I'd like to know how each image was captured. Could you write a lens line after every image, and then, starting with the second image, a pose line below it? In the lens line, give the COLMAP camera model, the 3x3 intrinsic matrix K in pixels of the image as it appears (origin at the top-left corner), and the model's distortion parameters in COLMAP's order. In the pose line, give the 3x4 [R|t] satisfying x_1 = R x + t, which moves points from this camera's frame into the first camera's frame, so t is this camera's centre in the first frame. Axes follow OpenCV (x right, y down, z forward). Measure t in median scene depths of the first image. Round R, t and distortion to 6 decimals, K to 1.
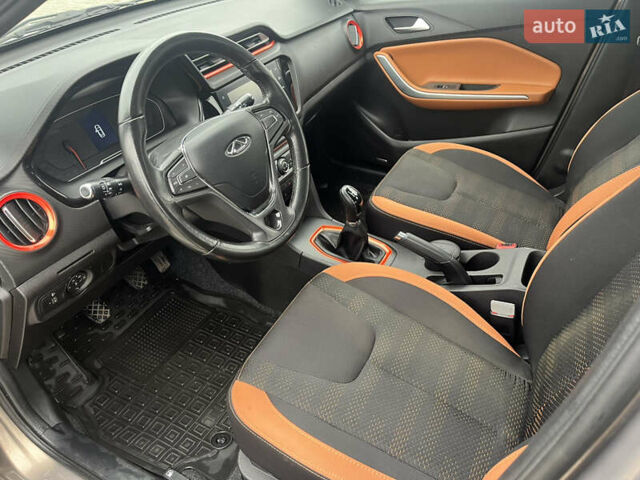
lens RADIAL K [[464.3, 0, 317.5], [0, 464.3, 235.3], [0, 0, 1]] dist [0.029503, -0.019404]
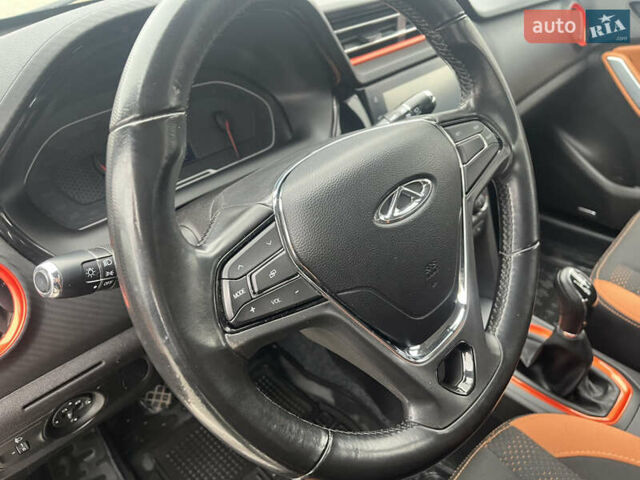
lens RADIAL K [[464.3, 0, 319.5], [0, 464.3, 240.3], [0, 0, 1]] dist [0.029503, -0.019404]
pose [[0.958456, 0.130784, -0.253491, -0.114062], [-0.137475, 0.990466, -0.008782, -0.121228], [0.249926, 0.043266, 0.967298, 0.487118]]
